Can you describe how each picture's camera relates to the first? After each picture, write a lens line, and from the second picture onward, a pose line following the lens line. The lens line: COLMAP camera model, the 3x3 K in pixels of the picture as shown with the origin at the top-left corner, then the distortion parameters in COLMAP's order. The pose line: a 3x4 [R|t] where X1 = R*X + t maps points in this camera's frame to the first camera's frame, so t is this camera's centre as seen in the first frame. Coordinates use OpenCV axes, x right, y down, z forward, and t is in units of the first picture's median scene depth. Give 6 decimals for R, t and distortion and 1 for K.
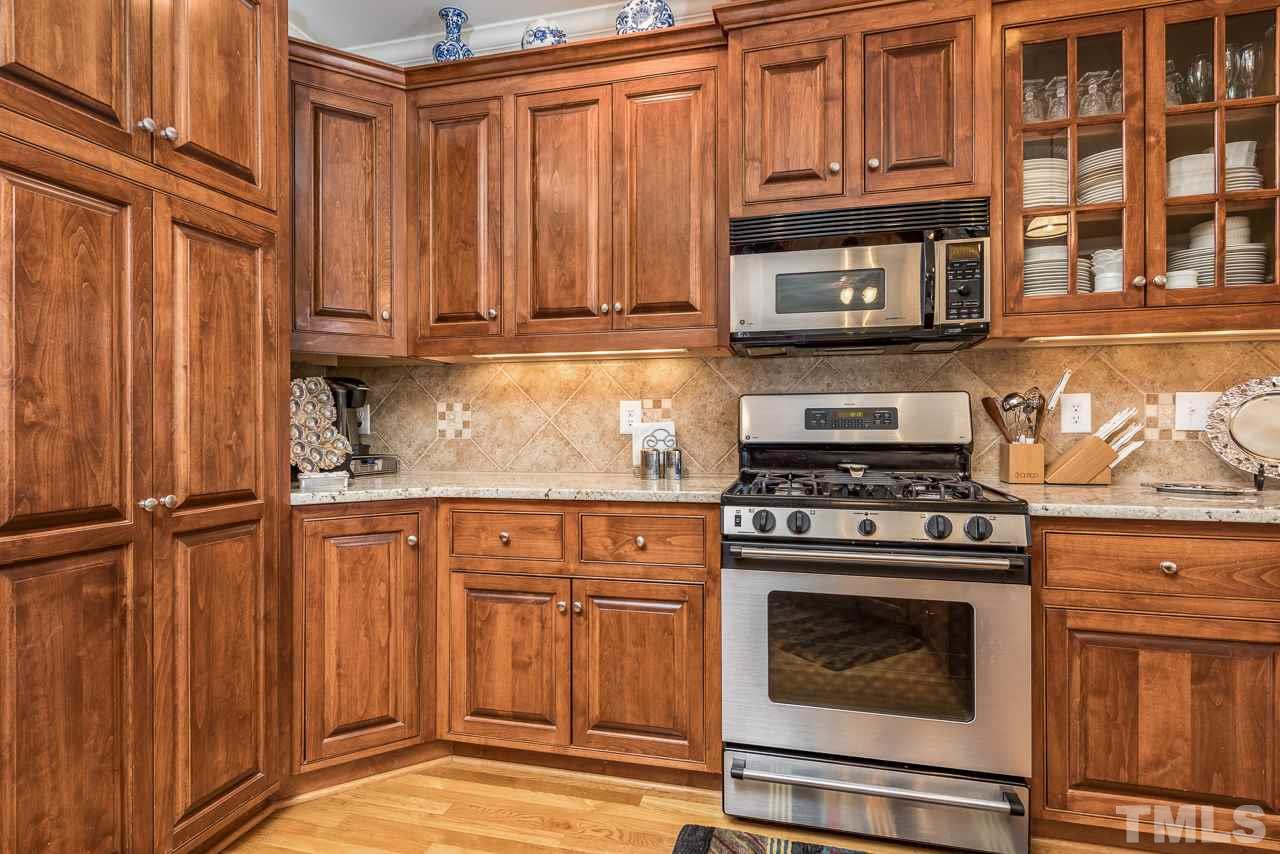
lens RADIAL K [[656.3, 0, 644.6], [0, 656.3, 426.0], [0, 0, 1]] dist [0.017053, -0.005842]
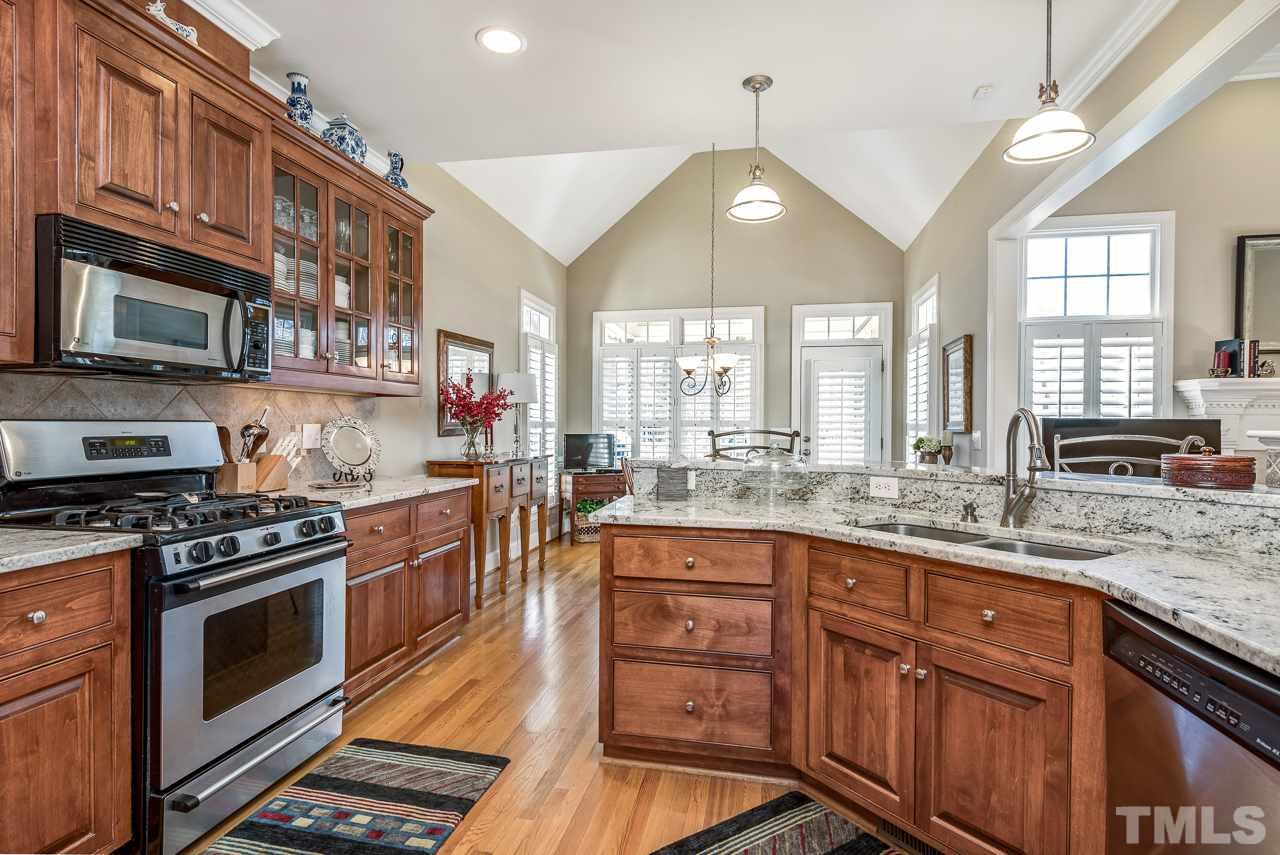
lens RADIAL K [[656.3, 0, 633.9], [0, 656.3, 431.1], [0, 0, 1]] dist [0.017053, -0.005842]
pose [[-0.040797, -0.006214, 0.999148, -0.816017], [-0.006352, 0.999962, 0.005959, -0.052980], [-0.999147, -0.006103, -0.040834, 0.332025]]
